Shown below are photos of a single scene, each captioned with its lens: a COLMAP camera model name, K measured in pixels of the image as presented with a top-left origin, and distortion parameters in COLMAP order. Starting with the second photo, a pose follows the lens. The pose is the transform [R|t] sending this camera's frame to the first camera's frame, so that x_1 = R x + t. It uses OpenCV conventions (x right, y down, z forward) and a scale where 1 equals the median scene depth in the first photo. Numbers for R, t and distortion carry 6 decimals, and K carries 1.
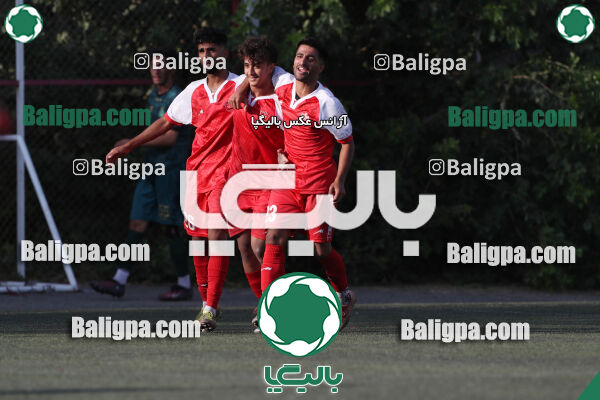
lens RADIAL K [[2301.7, 0, 299.1], [0, 2301.7, 195.9], [0, 0, 1]] dist [-0.263959, 0.000000]
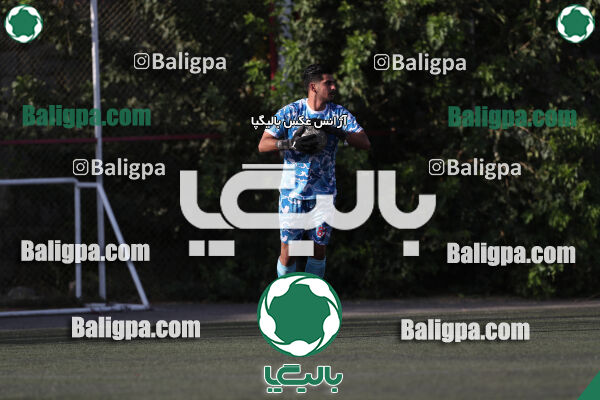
lens RADIAL K [[2301.7, 0, 300.9], [0, 2301.7, 203.1], [0, 0, 1]] dist [-0.263959, 0.000000]
pose [[0.999679, -0.025302, 0.001164, -0.016181], [0.025299, 0.999678, 0.002083, -0.015440], [-0.001216, -0.002053, 0.999997, -0.218214]]
